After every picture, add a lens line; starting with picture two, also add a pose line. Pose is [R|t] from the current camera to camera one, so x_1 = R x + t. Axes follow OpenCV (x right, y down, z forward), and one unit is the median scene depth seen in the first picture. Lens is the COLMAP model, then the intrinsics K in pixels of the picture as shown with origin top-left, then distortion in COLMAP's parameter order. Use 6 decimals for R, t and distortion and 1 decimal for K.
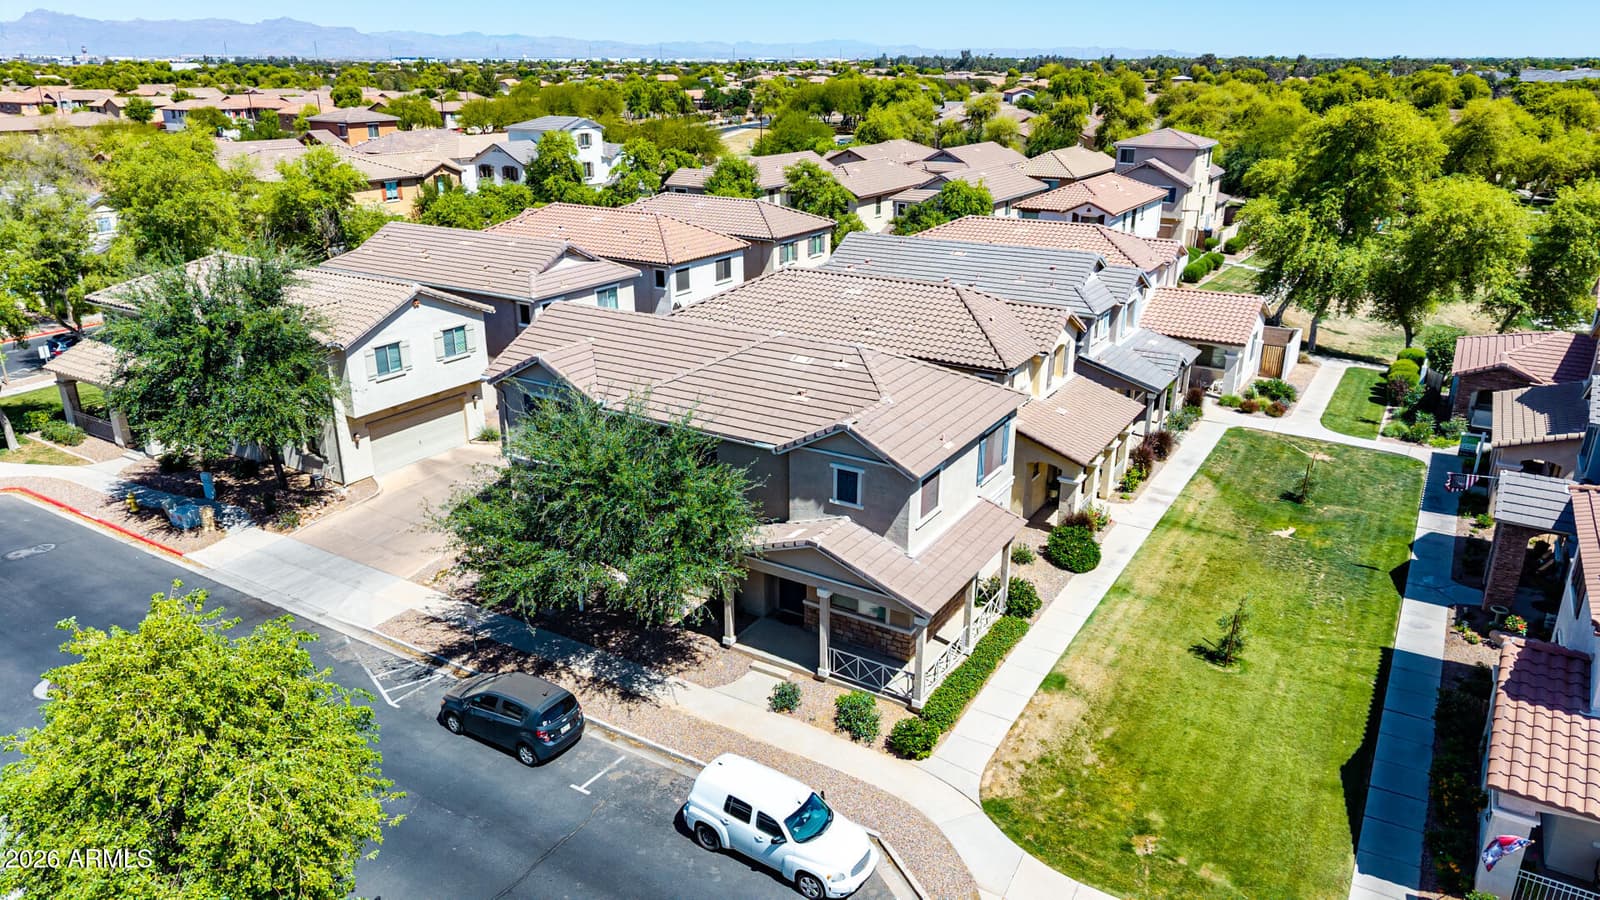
lens RADIAL K [[1075.7, 0, 786.7], [0, 1075.7, 448.9], [0, 0, 1]] dist [-0.004599, -0.002465]
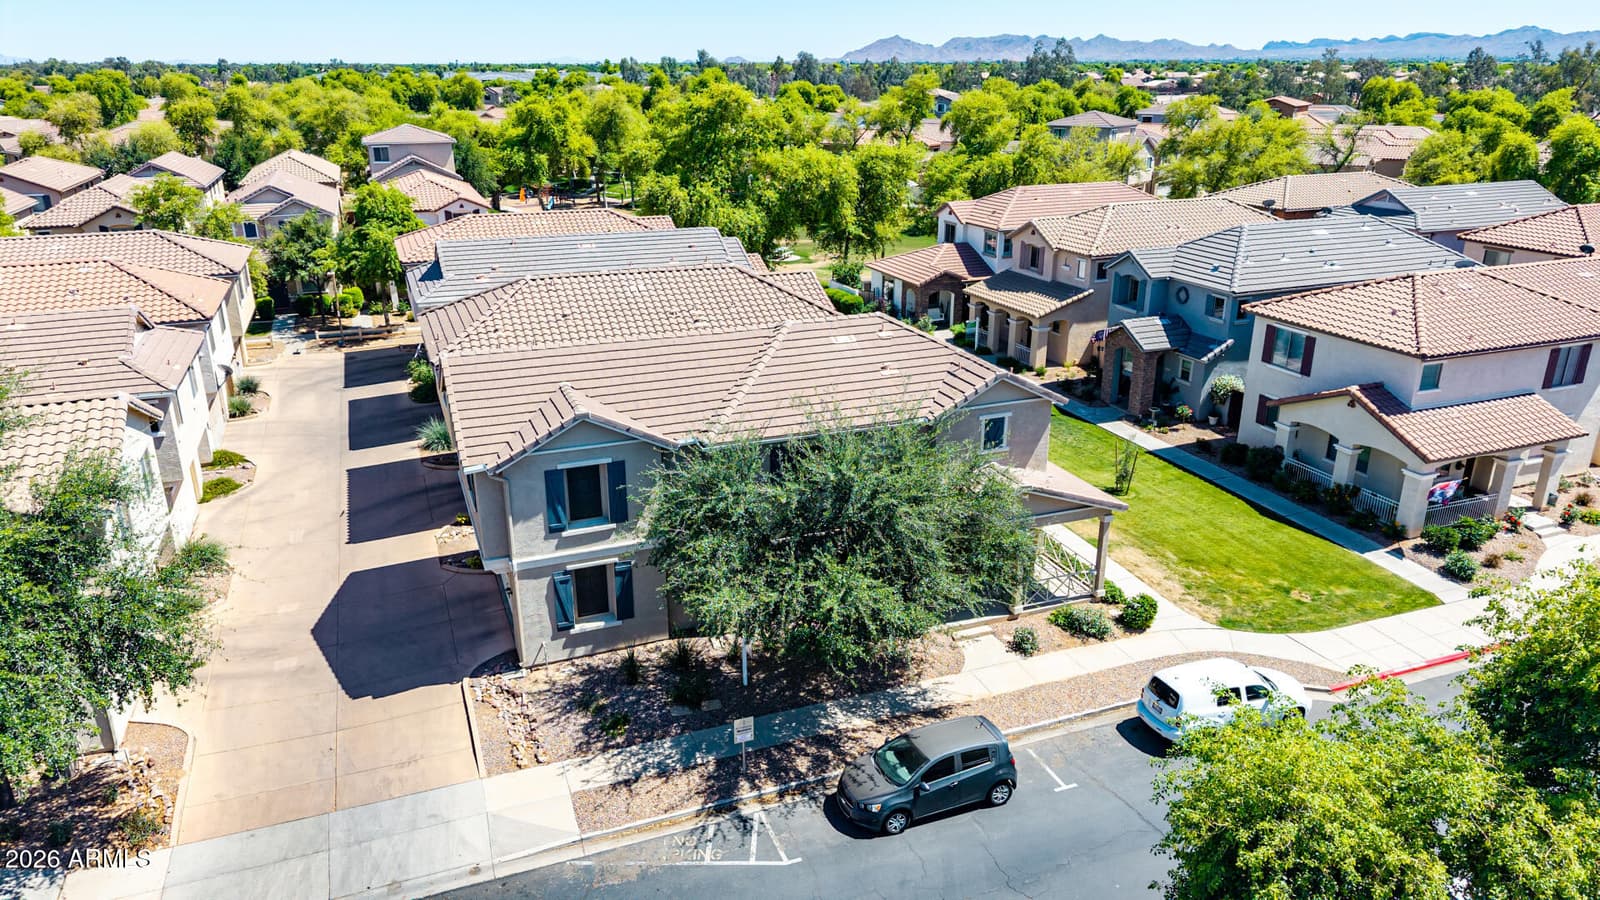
lens RADIAL K [[1075.7, 0, 786.7], [0, 1075.7, 448.9], [0, 0, 1]] dist [-0.004599, -0.002465]
pose [[0.599648, -0.272094, 0.752587, -0.812195], [0.276397, 0.952969, 0.124314, -0.129628], [-0.751017, 0.133468, 0.646652, 0.442196]]
